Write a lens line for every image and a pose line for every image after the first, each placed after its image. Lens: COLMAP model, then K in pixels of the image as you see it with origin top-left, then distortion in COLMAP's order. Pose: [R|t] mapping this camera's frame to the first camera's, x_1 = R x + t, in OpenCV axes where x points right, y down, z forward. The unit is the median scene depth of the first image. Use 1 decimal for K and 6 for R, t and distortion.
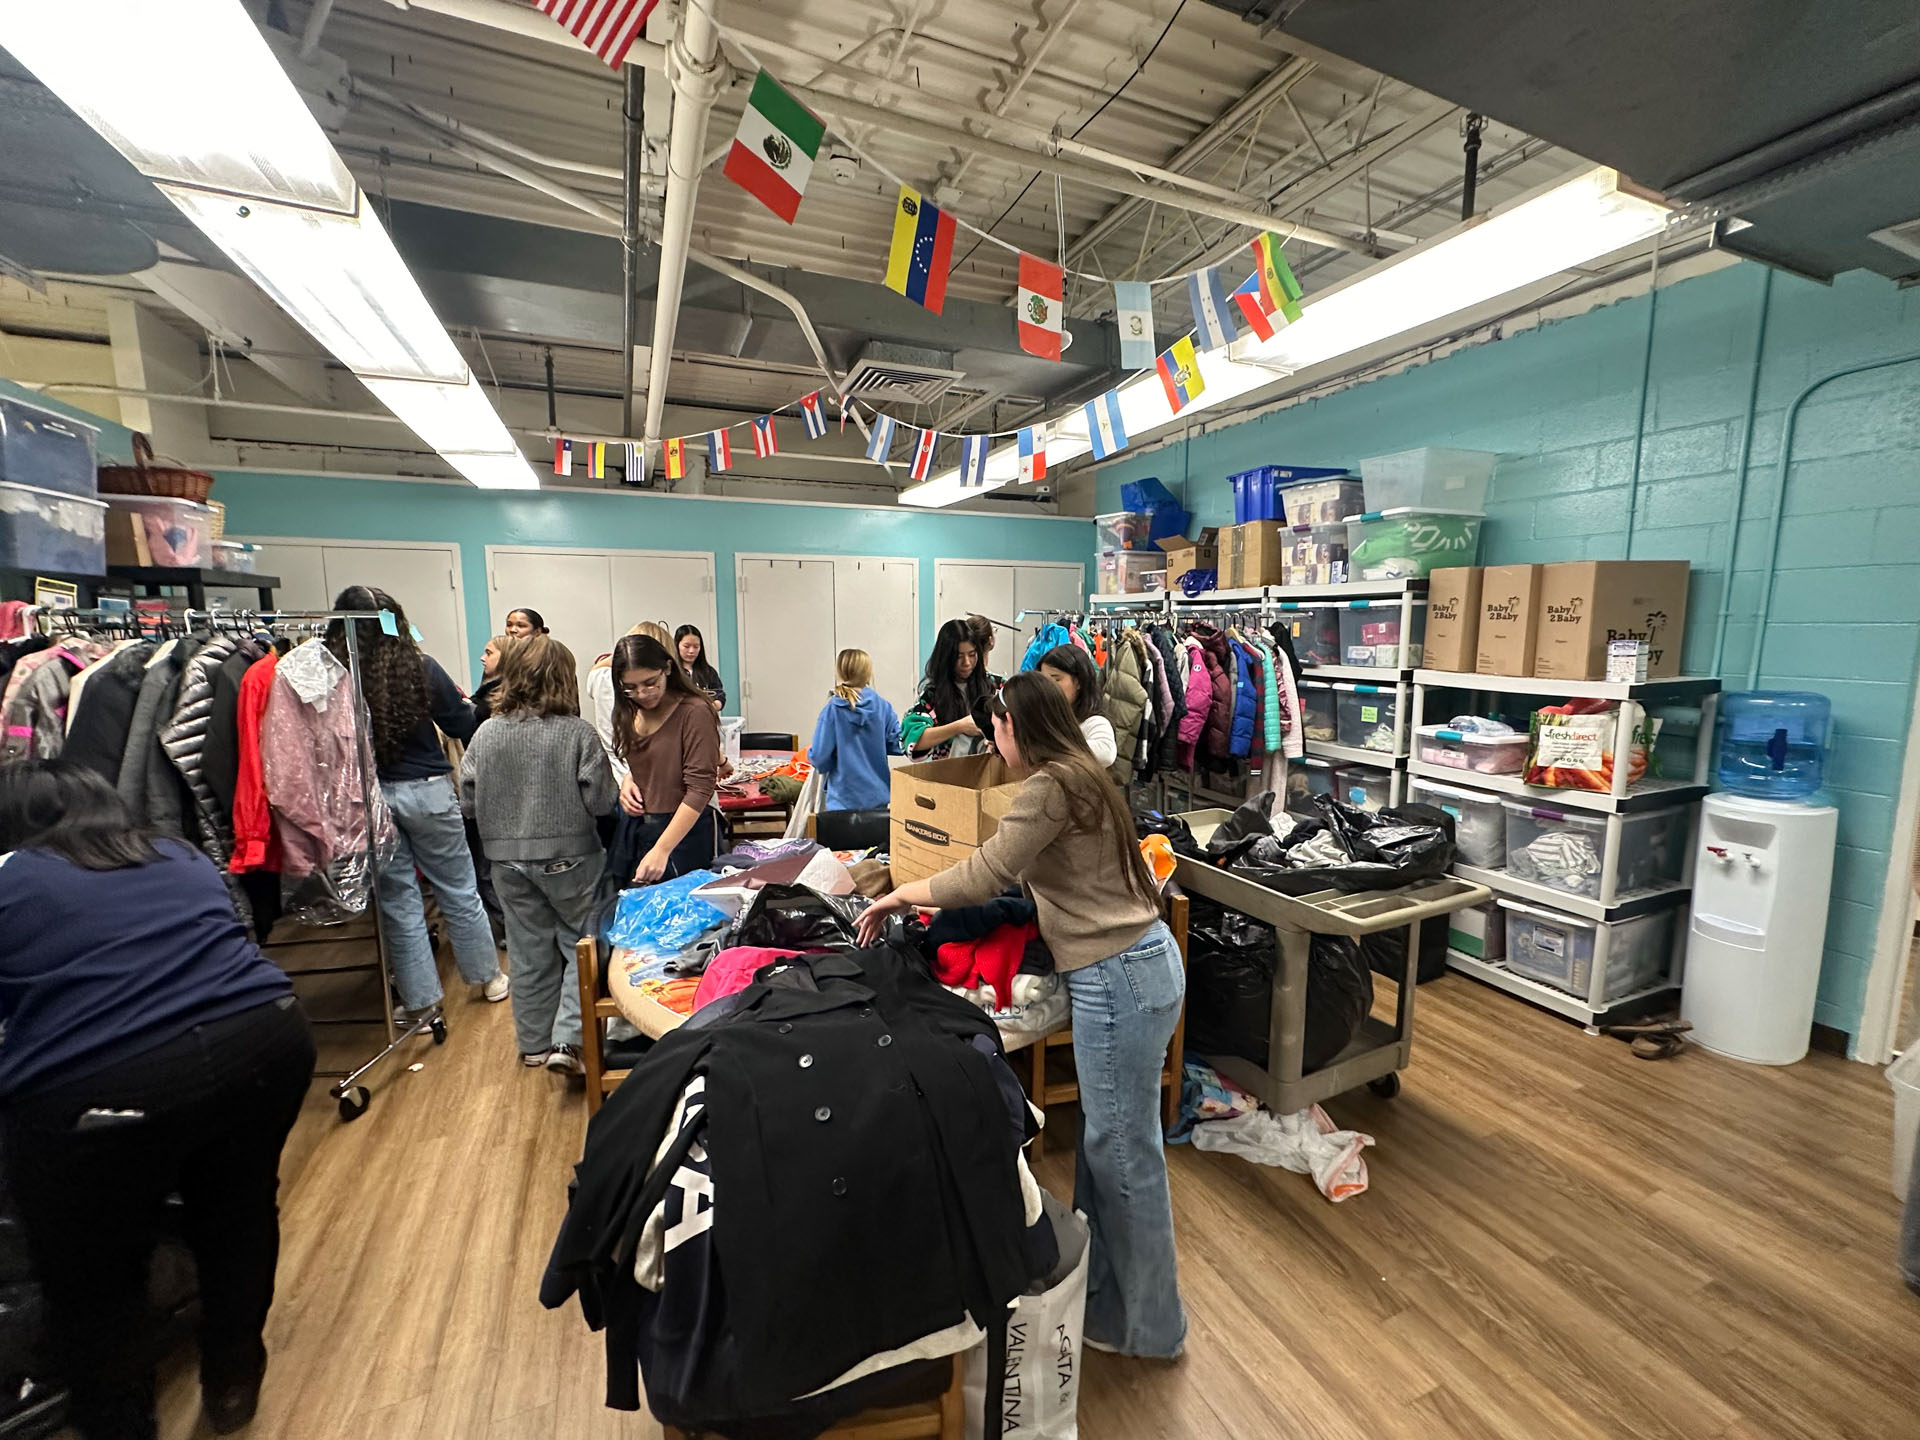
lens RADIAL K [[773.7, 0, 960.0], [0, 773.7, 720.0], [0, 0, 1]] dist [0.013113, 0.000190]
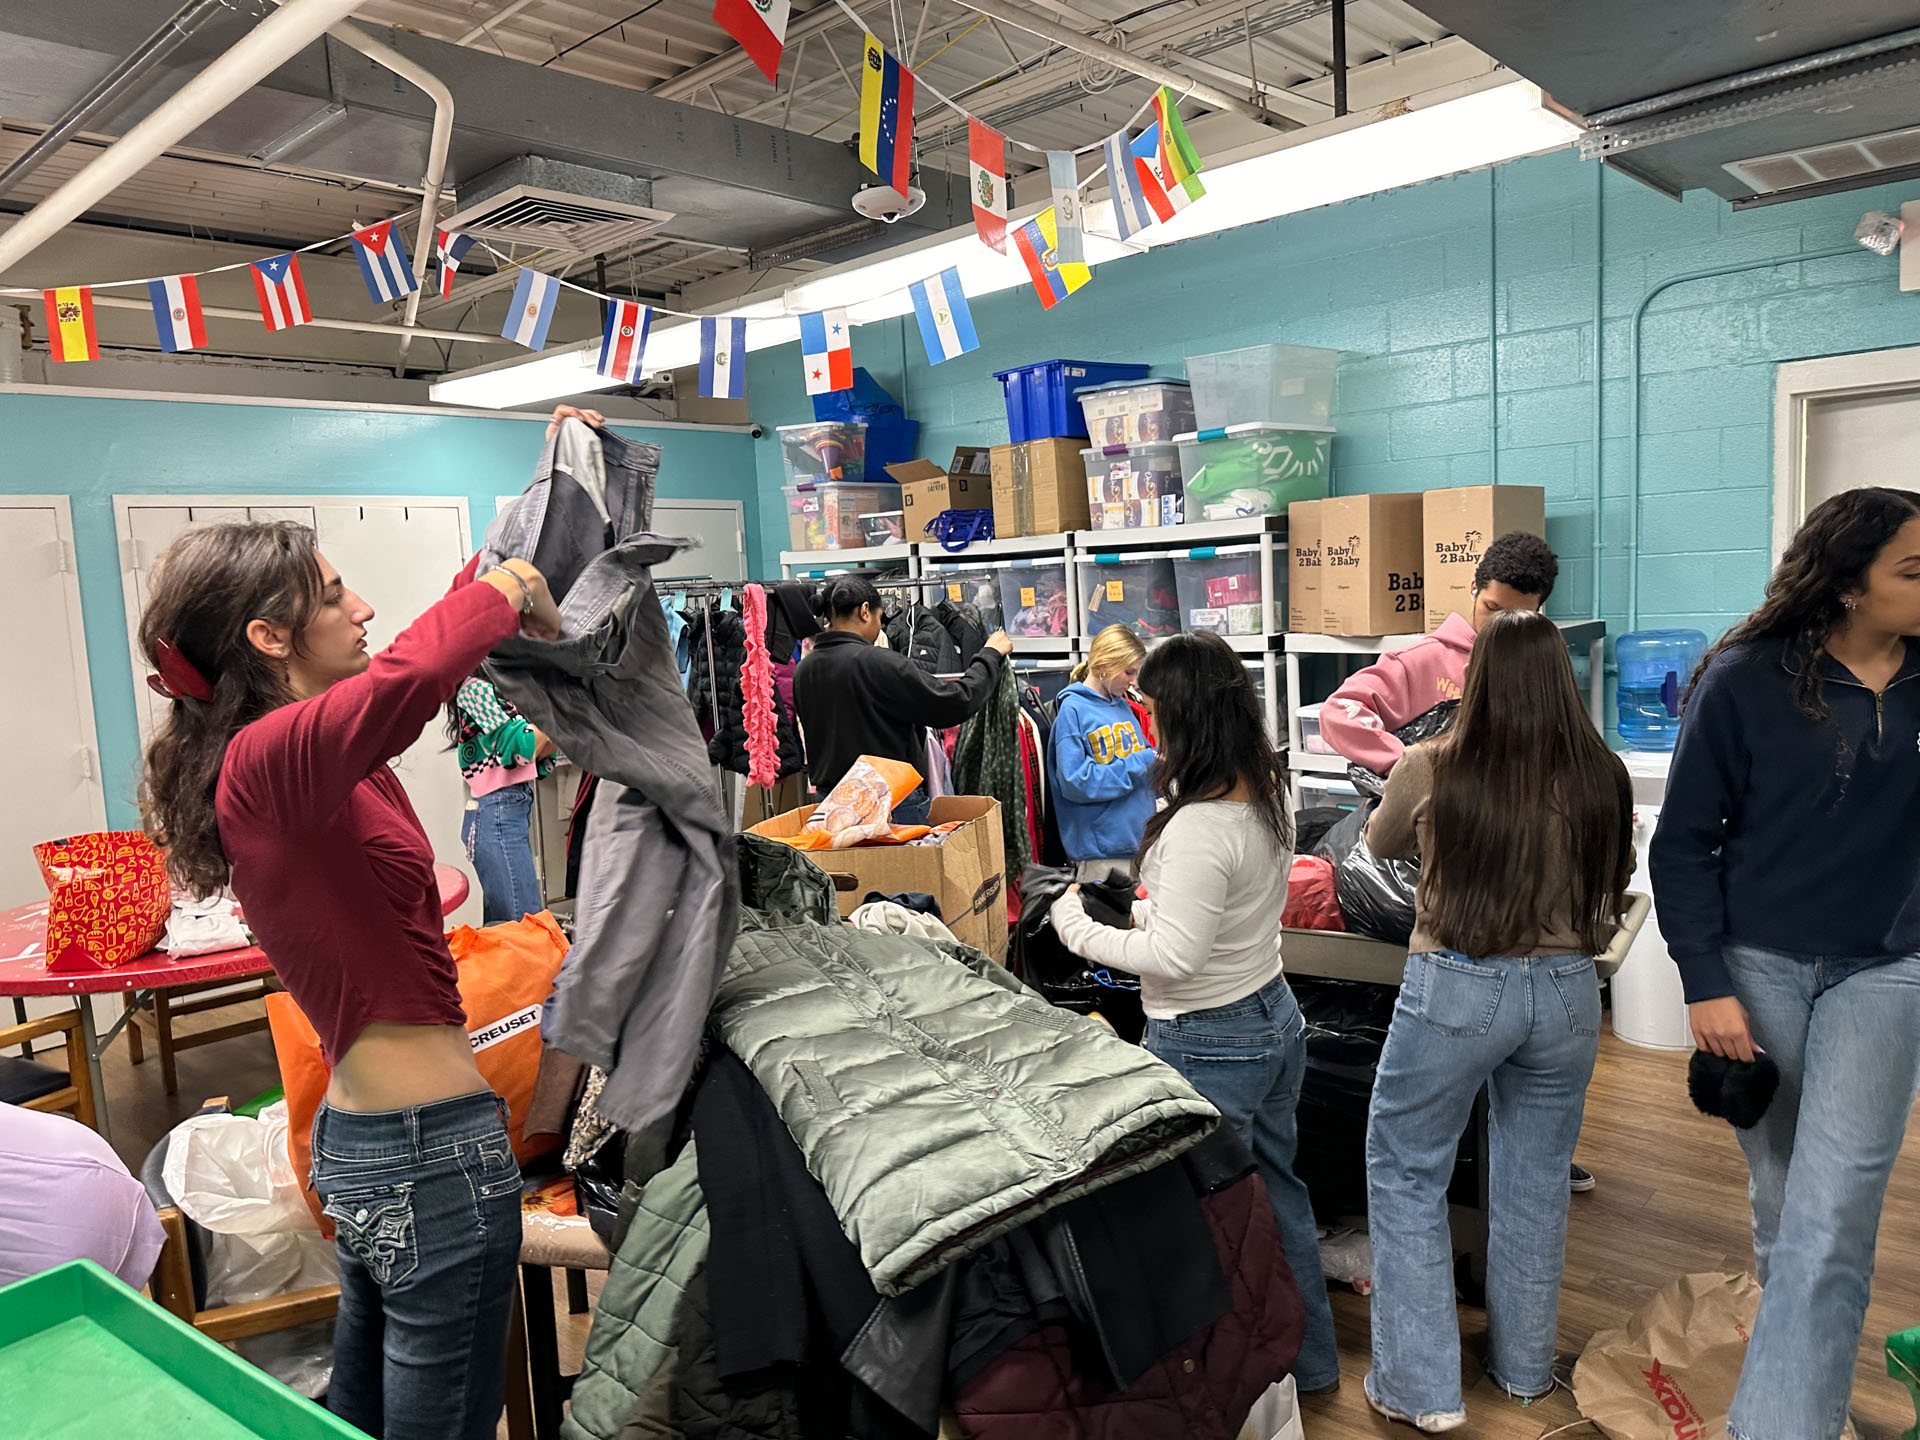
lens RADIAL K [[1354.6, 0, 960.0], [0, 1354.6, 720.0], [0, 0, 1]] dist [0.145414, -0.183831]
pose [[0.916074, -0.087251, 0.391402, -0.223836], [0.101044, 0.994773, -0.014740, 0.005873], [-0.388070, 0.053052, 0.920102, -0.098189]]
